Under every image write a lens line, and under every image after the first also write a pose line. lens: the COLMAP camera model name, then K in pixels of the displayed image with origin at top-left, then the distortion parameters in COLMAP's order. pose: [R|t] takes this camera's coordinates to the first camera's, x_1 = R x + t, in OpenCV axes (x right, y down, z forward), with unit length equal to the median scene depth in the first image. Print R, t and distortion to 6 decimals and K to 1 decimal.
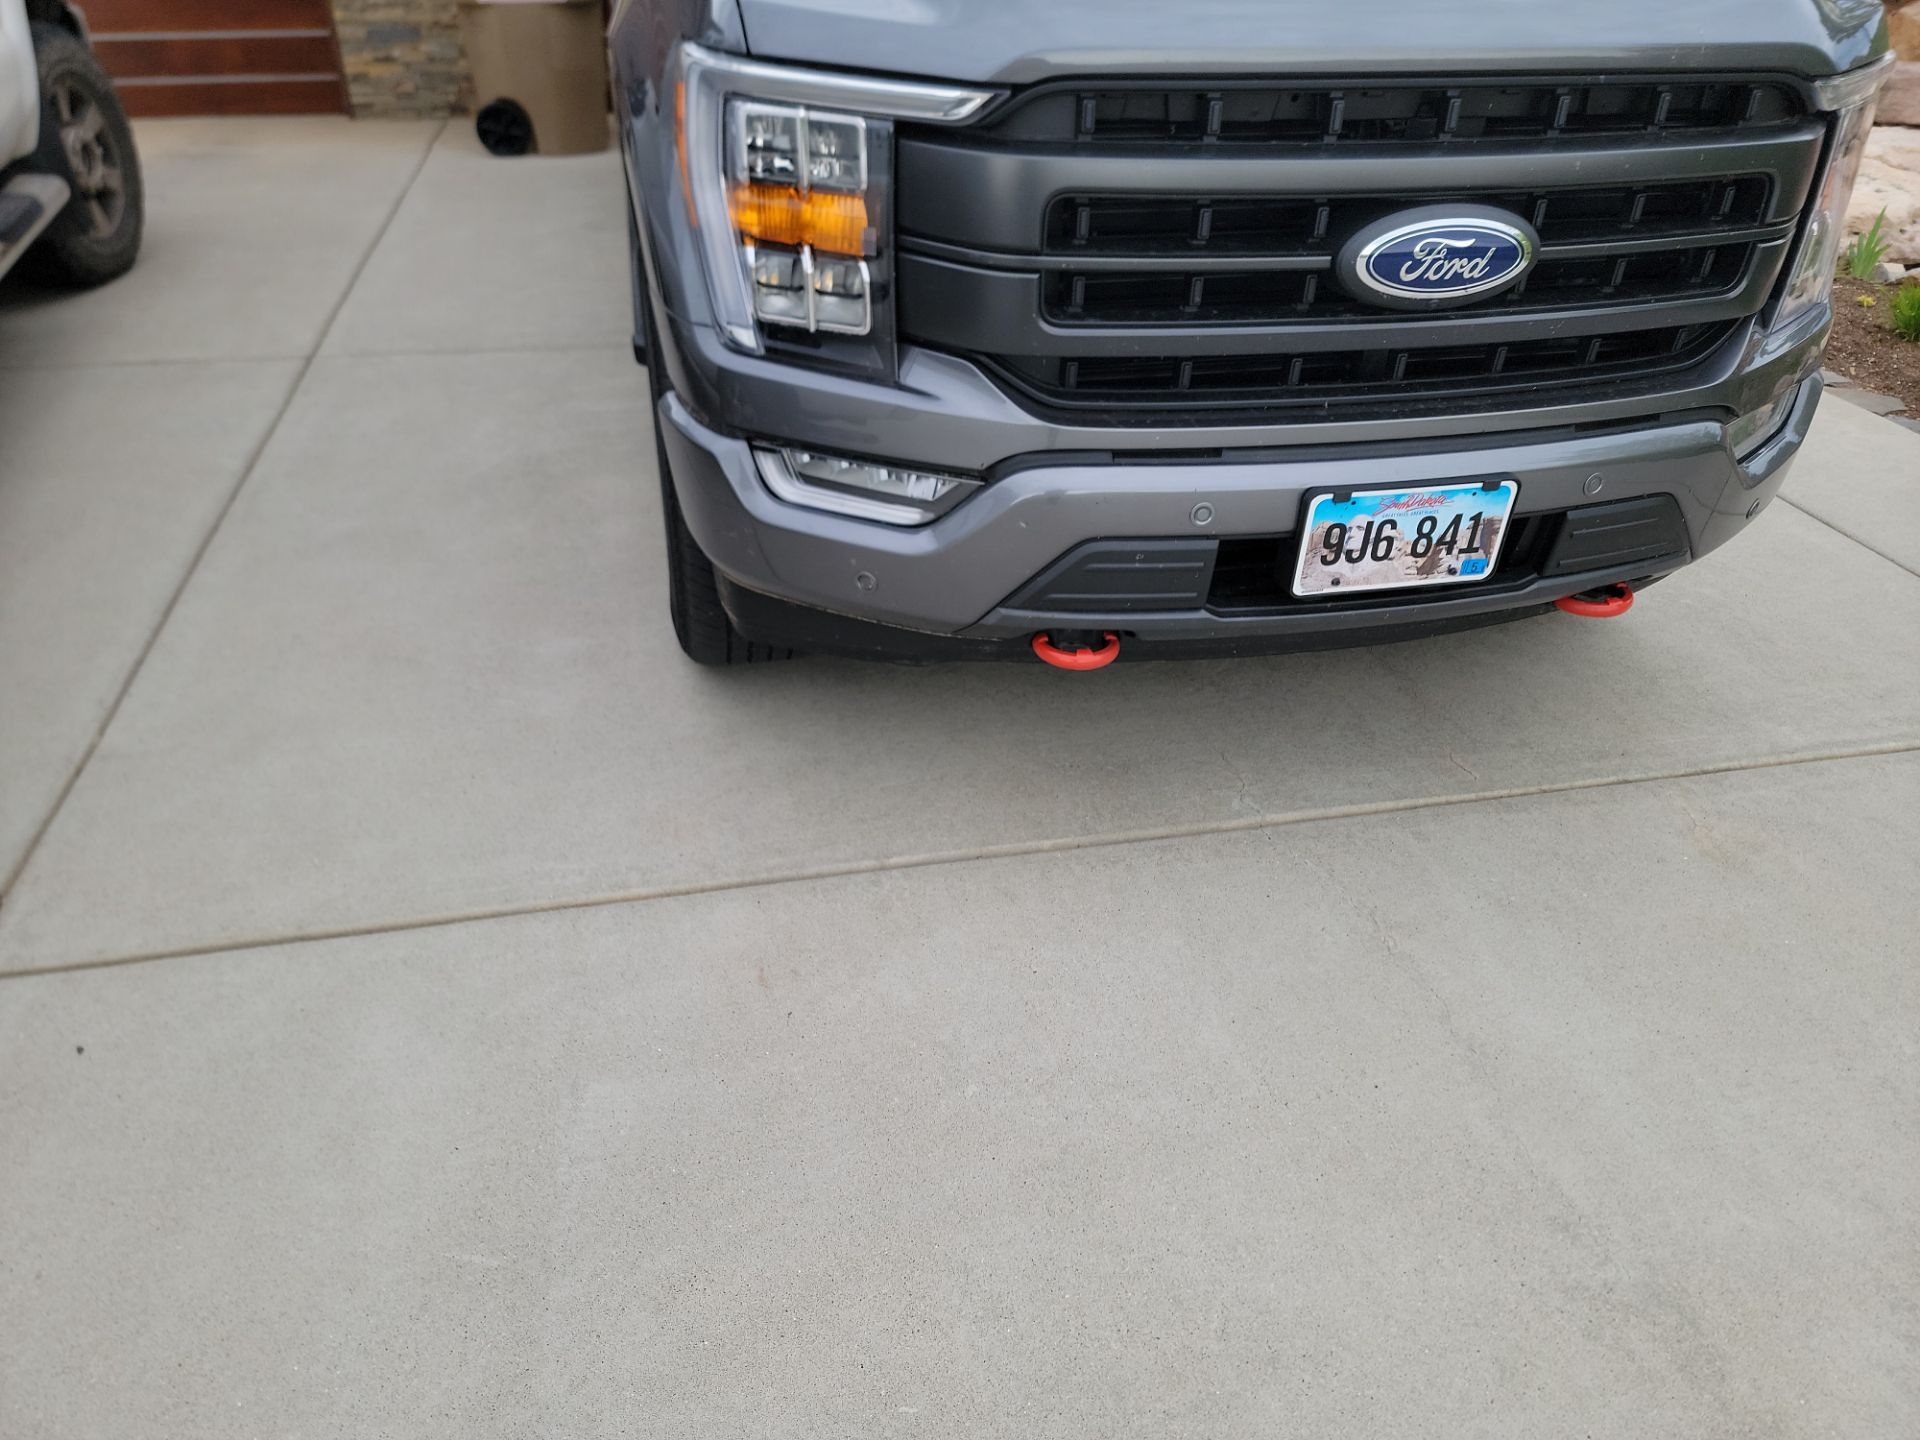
lens RADIAL K [[1334.8, 0, 995.7], [0, 1334.8, 723.6], [0, 0, 1]] dist [0.079569, -0.049231]
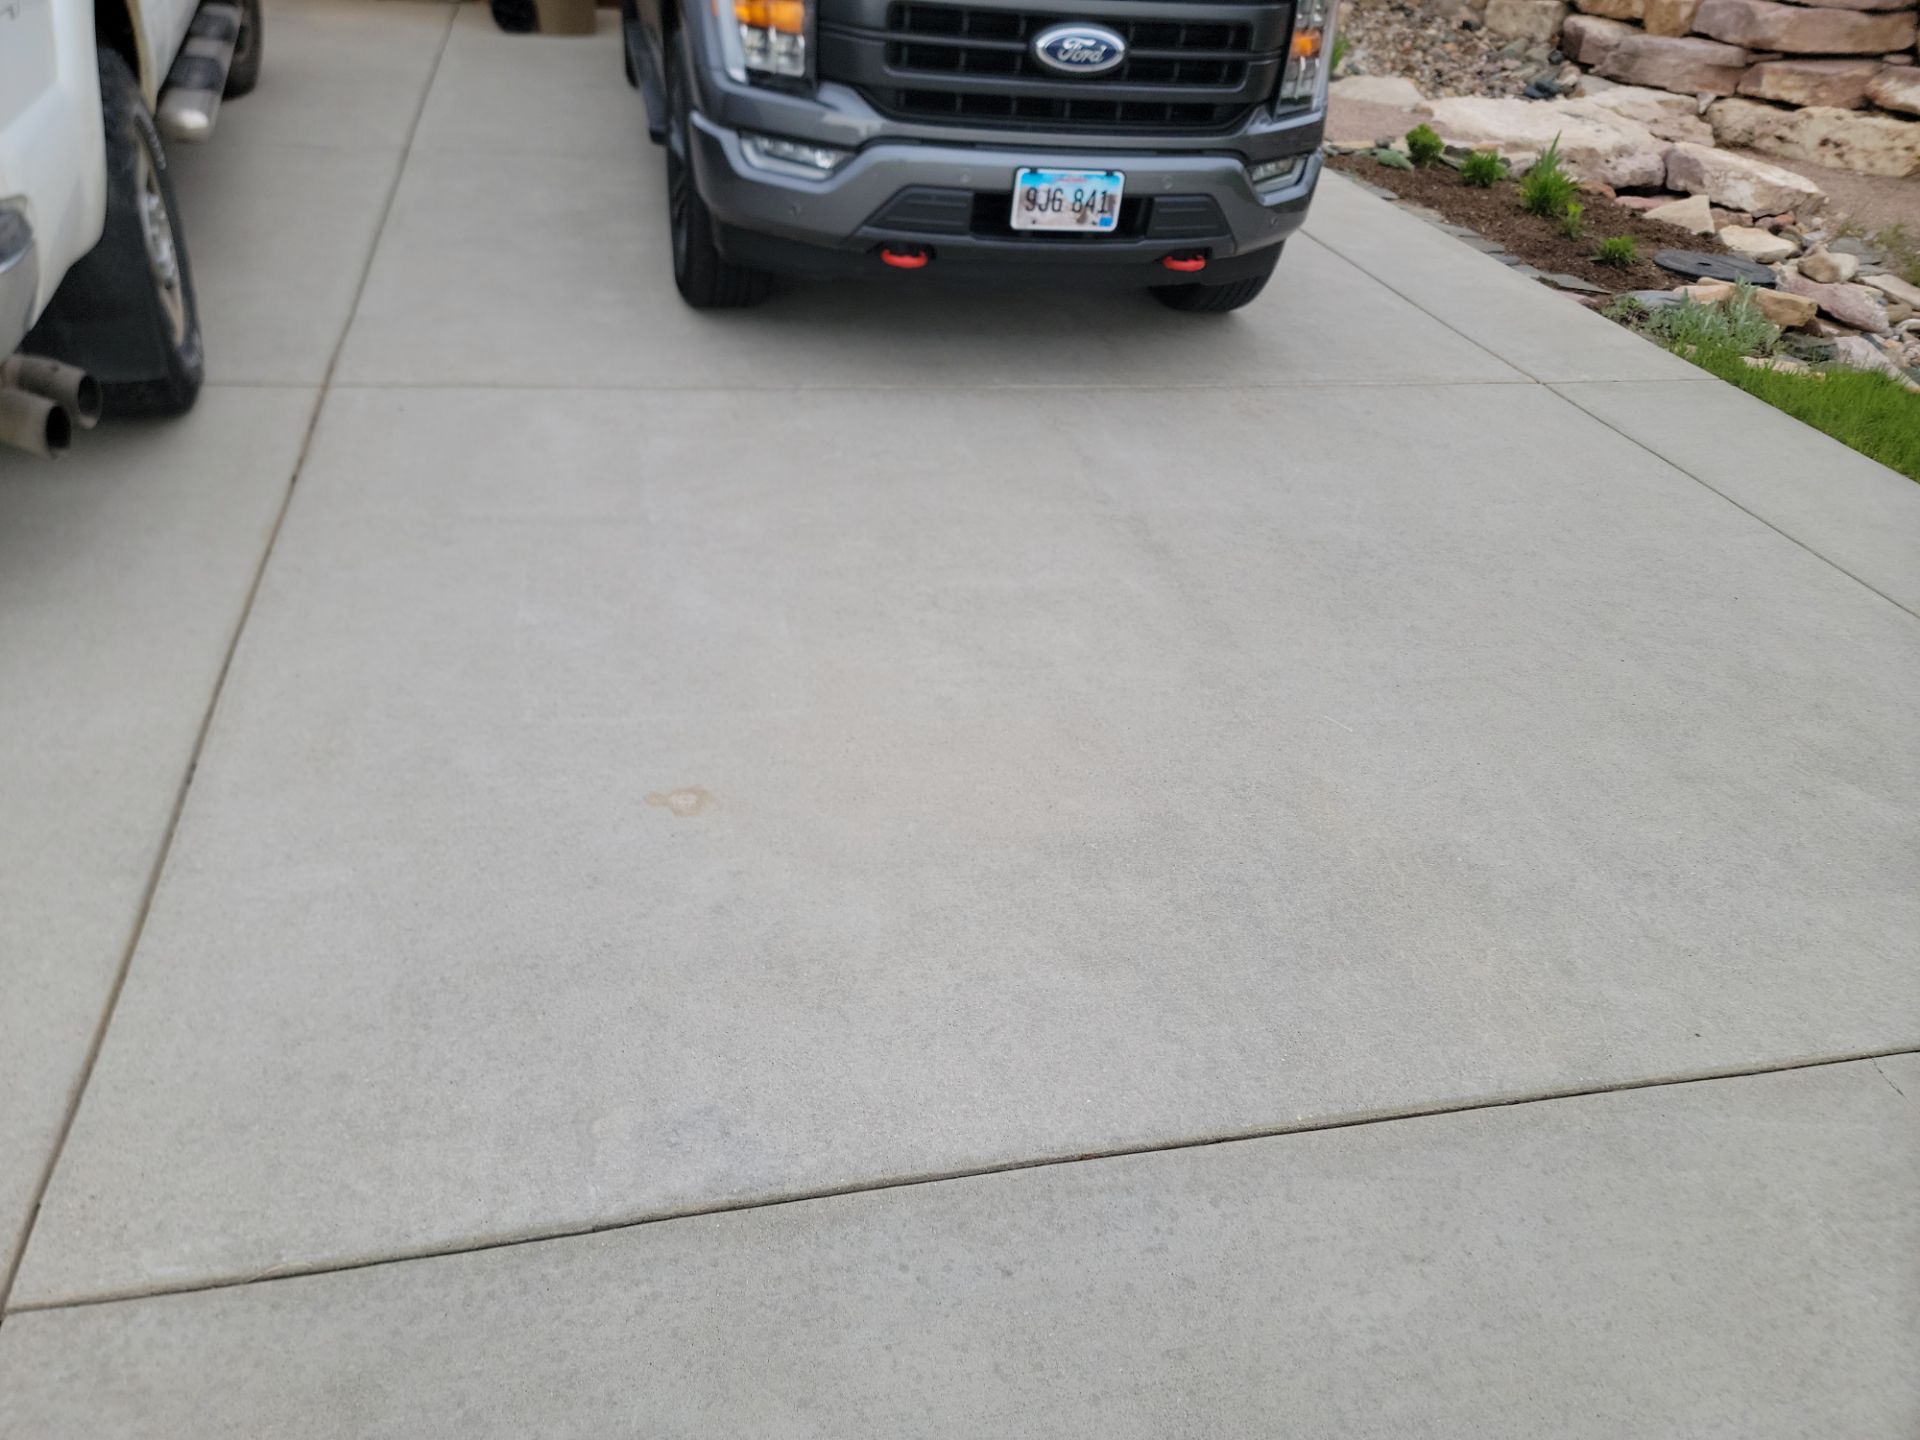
lens RADIAL K [[1345.0, 0, 960.0], [0, 1345.0, 720.0], [0, 0, 1]] dist [0.078227, -0.052544]
pose [[0.998451, 0.042229, 0.036215, 0.103965], [-0.043058, 0.998821, 0.022428, 0.593607], [-0.035225, -0.023953, 0.999092, -1.026596]]
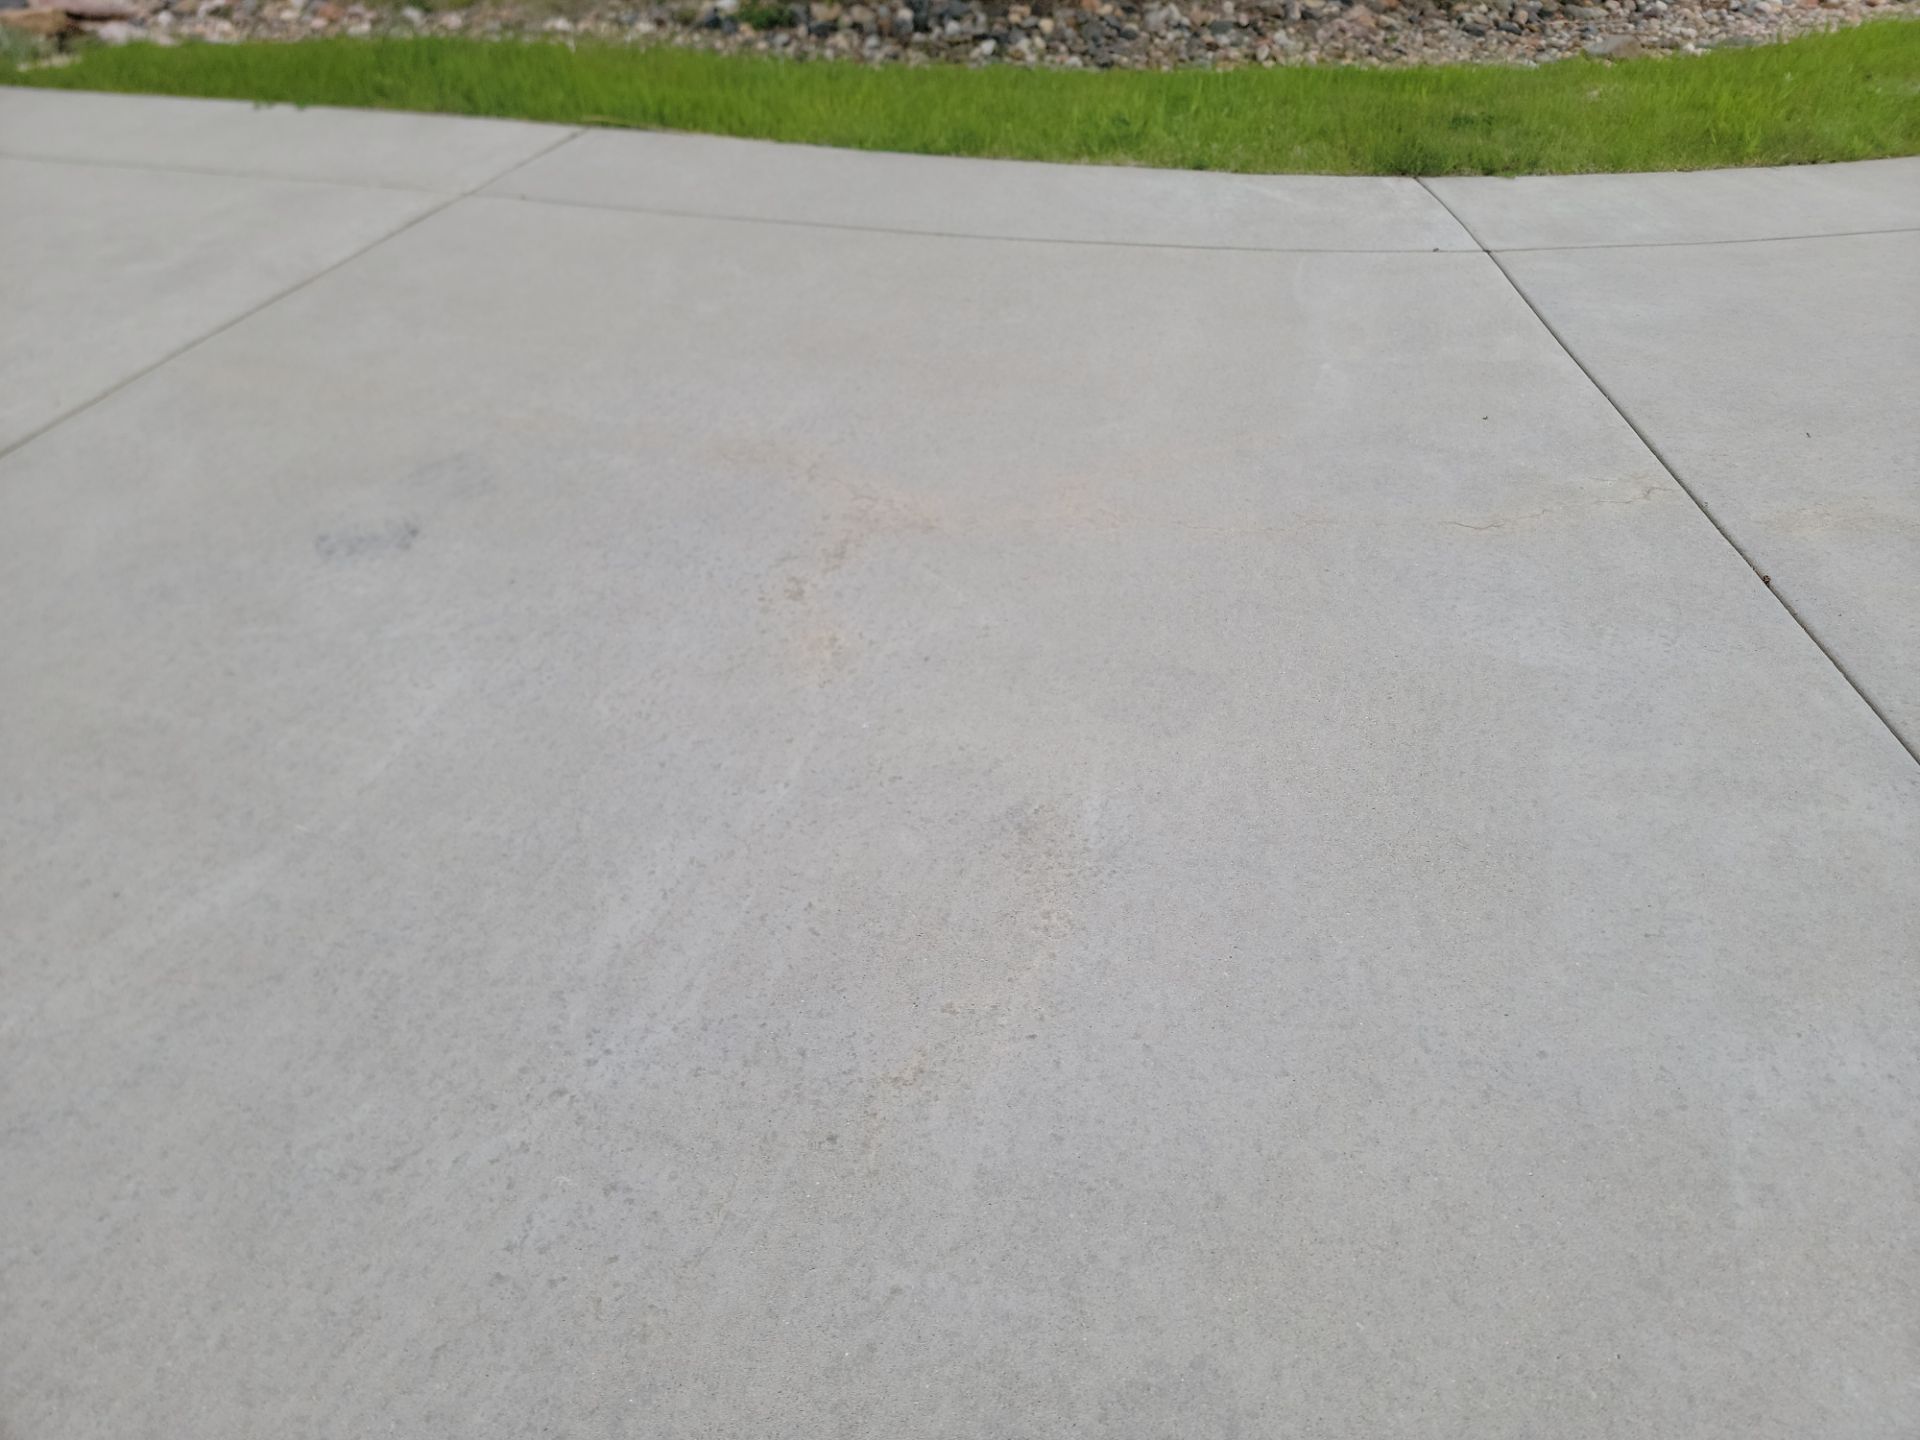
lens RADIAL K [[1412.5, 0, 1042.0], [0, 1412.5, 728.0], [0, 0, 1]] dist [0.109415, -0.107484]
pose [[0.541123, -0.576136, 0.612579, 0.064632], [0.511486, 0.803697, 0.304062, 1.302248], [-0.667509, 0.148791, 0.729584, -2.157946]]
